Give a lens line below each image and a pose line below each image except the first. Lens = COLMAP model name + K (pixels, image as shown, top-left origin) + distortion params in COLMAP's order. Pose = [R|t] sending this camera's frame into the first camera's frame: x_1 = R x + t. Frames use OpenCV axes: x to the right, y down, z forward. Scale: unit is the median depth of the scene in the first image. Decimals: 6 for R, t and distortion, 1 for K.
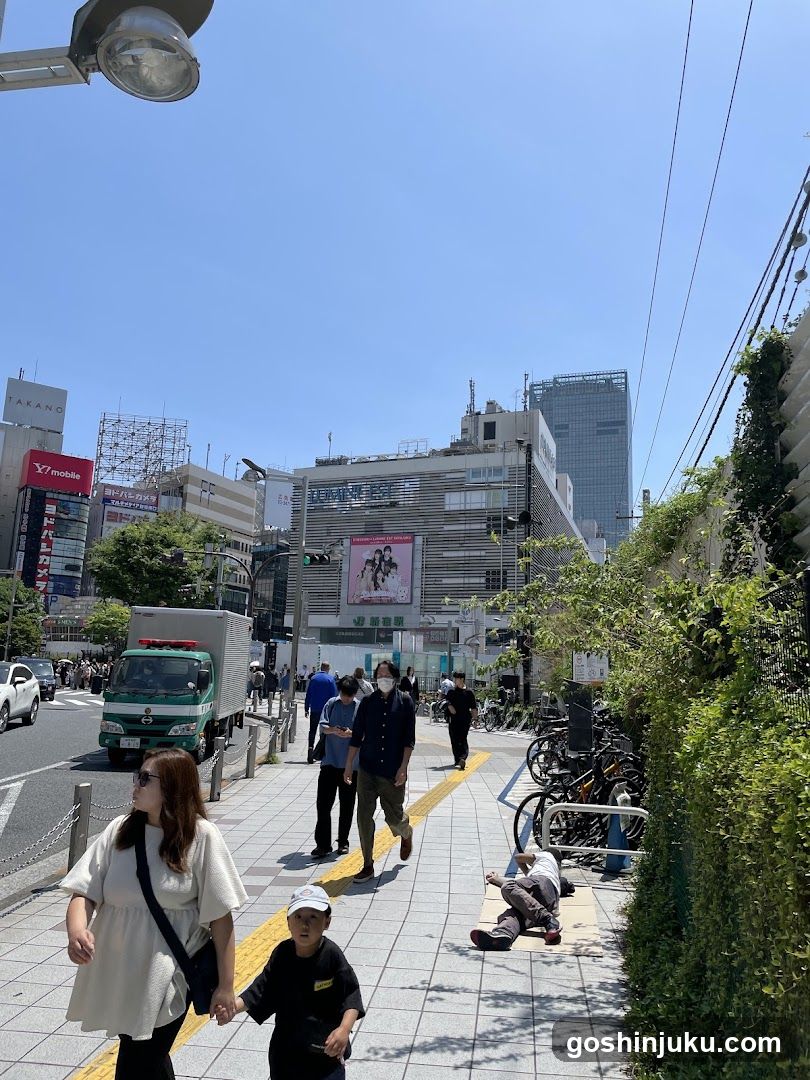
lens RADIAL K [[785.7, 0, 407.0], [0, 785.7, 537.4], [0, 0, 1]] dist [0.063397, -0.000301]
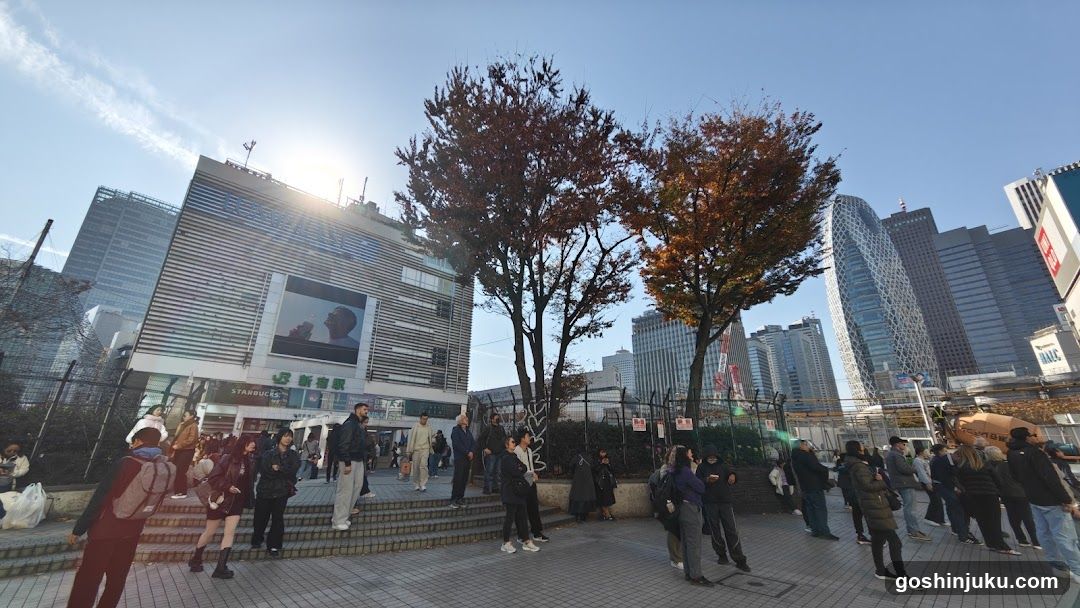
lens RADIAL K [[420.2, 0, 538.6], [0, 420.2, 304.5], [0, 0, 1]] dist [0.003977, 0.000122]
pose [[0.394064, 0.283232, 0.874353, -0.349133], [-0.153831, 0.958237, -0.241075, 0.098192], [-0.906118, -0.039503, 0.421177, 0.595888]]
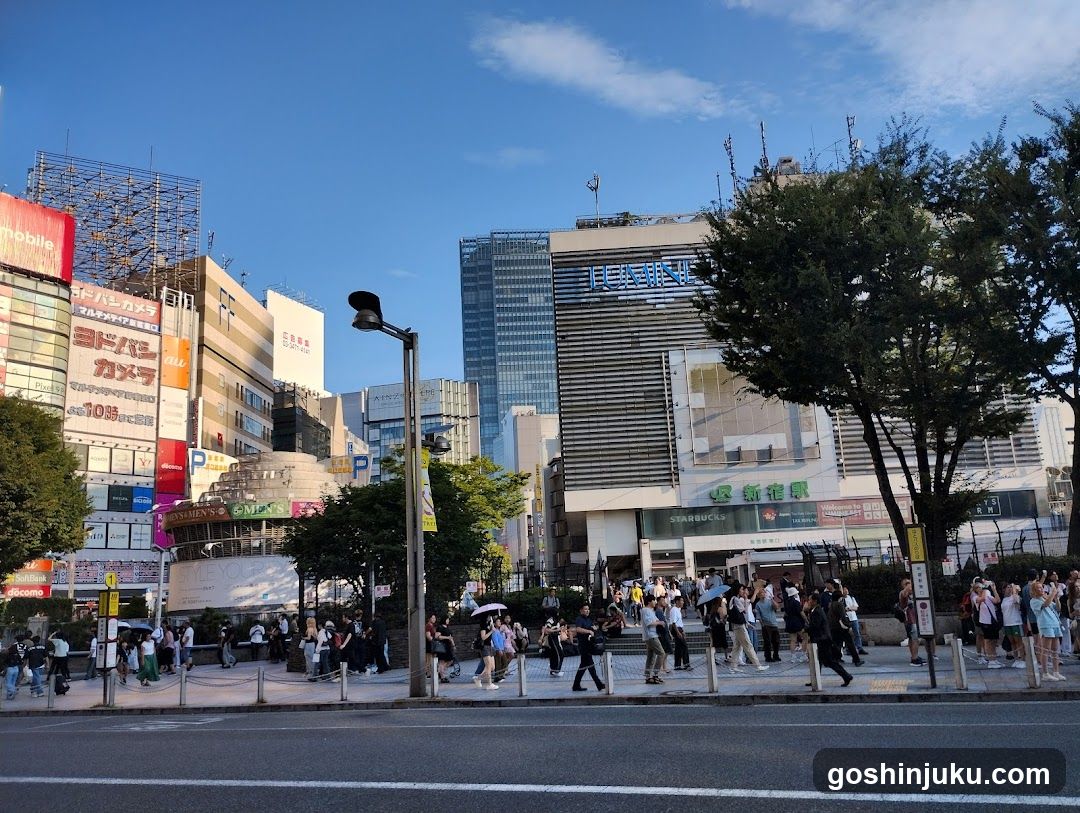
lens RADIAL K [[897.6, 0, 538.1], [0, 897.6, 420.1], [0, 0, 1]] dist [0.049949, -0.004415]
pose [[0.935575, -0.009898, 0.352989, -0.410062], [0.019455, 0.999534, -0.023537, 0.066483], [-0.352591, 0.028888, 0.935331, 0.446219]]
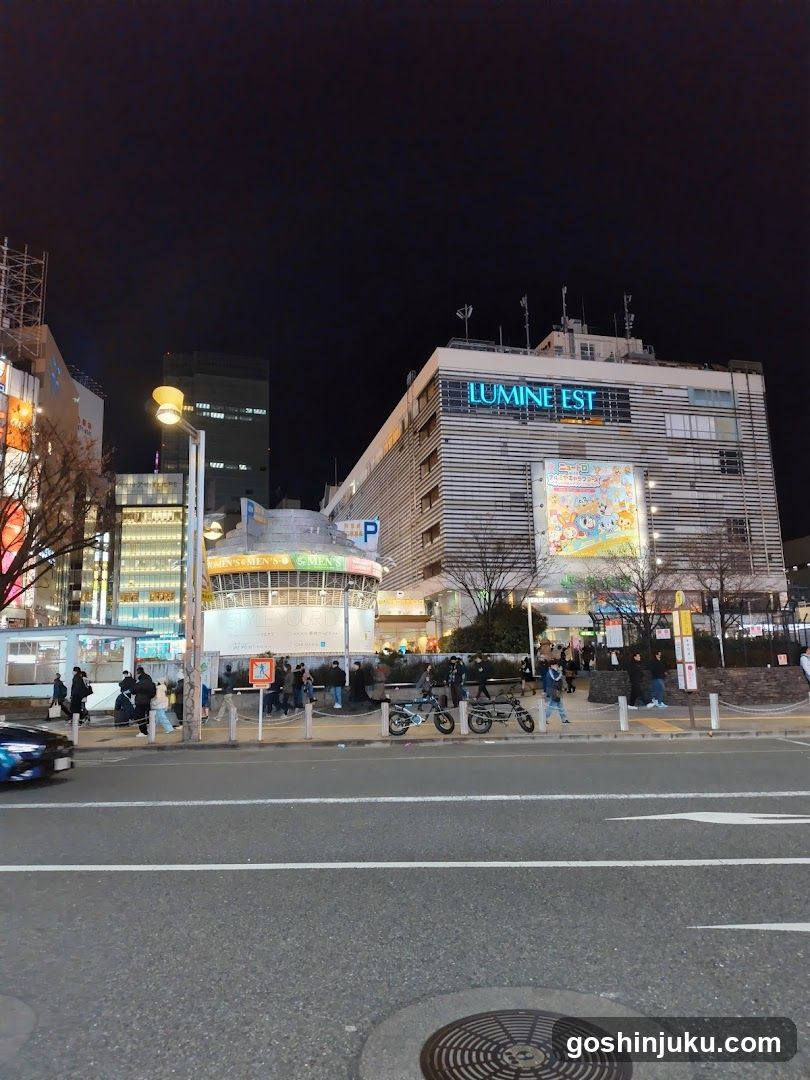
lens RADIAL K [[728.5, 0, 381.1], [0, 728.5, 547.0], [0, 0, 1]] dist [0.082157, -0.194978]
pose [[0.809193, 0.049028, 0.585494, -0.570582], [-0.057144, 0.998355, -0.004622, 0.088702], [-0.584757, -0.029717, 0.810664, 0.579980]]
